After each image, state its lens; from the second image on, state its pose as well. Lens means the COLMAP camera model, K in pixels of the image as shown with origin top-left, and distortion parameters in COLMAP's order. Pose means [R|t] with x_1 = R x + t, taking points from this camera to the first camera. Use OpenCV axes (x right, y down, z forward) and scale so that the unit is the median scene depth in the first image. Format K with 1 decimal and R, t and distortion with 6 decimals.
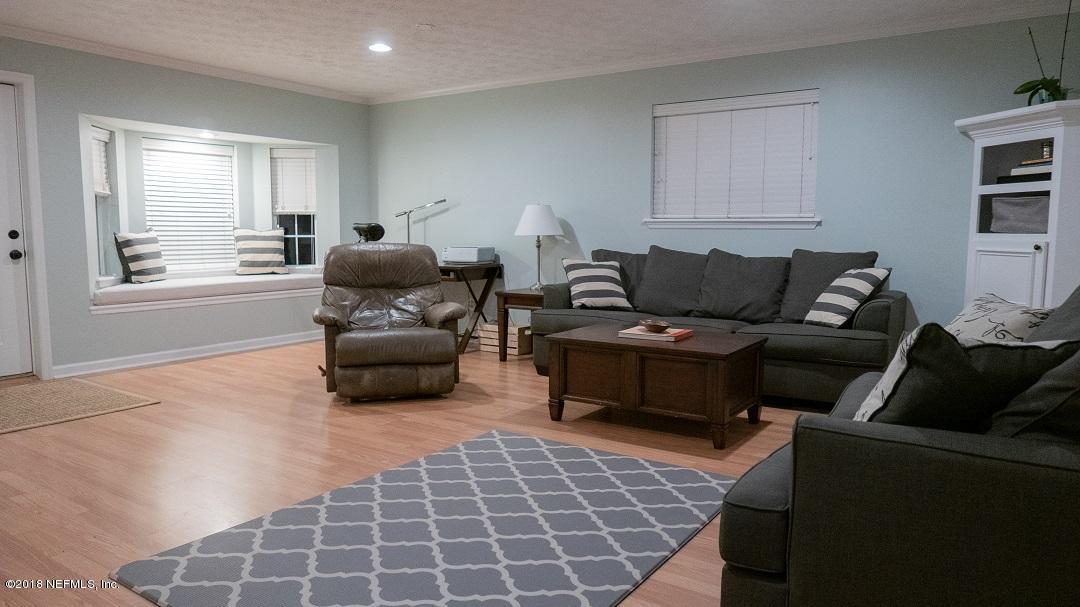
lens RADIAL K [[720.6, 0, 540.0], [0, 720.6, 303.5], [0, 0, 1]] dist [-0.042401, 0.044513]
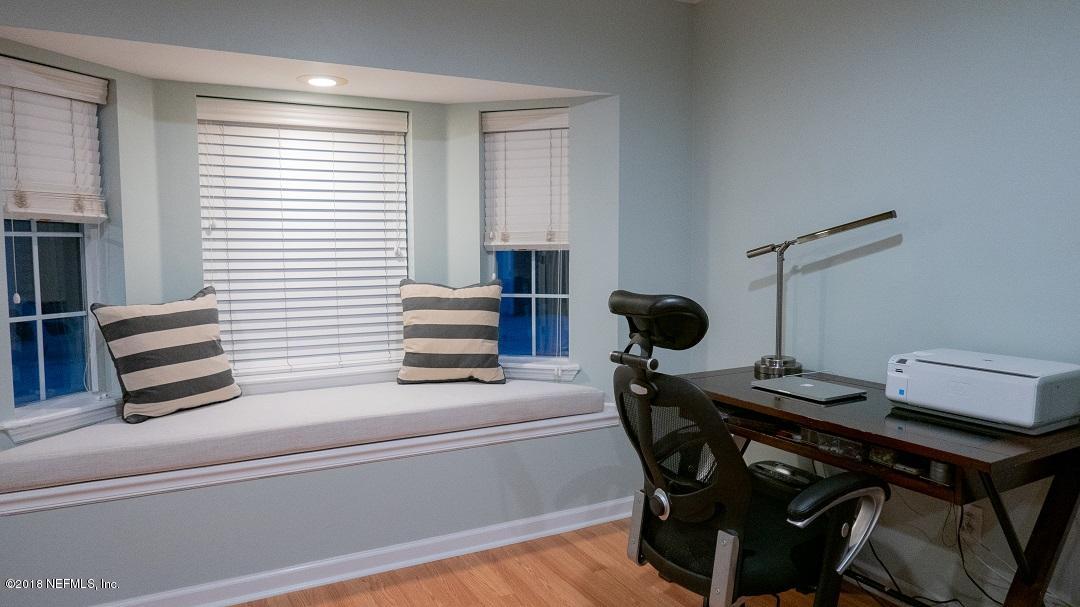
lens RADIAL K [[720.6, 0, 540.0], [0, 720.6, 303.5], [0, 0, 1]] dist [-0.042401, 0.044513]
pose [[0.886934, 0.030263, -0.460904, -0.122629], [-0.039111, 0.999188, -0.009657, -0.089729], [0.460237, 0.026592, 0.887398, 0.615658]]
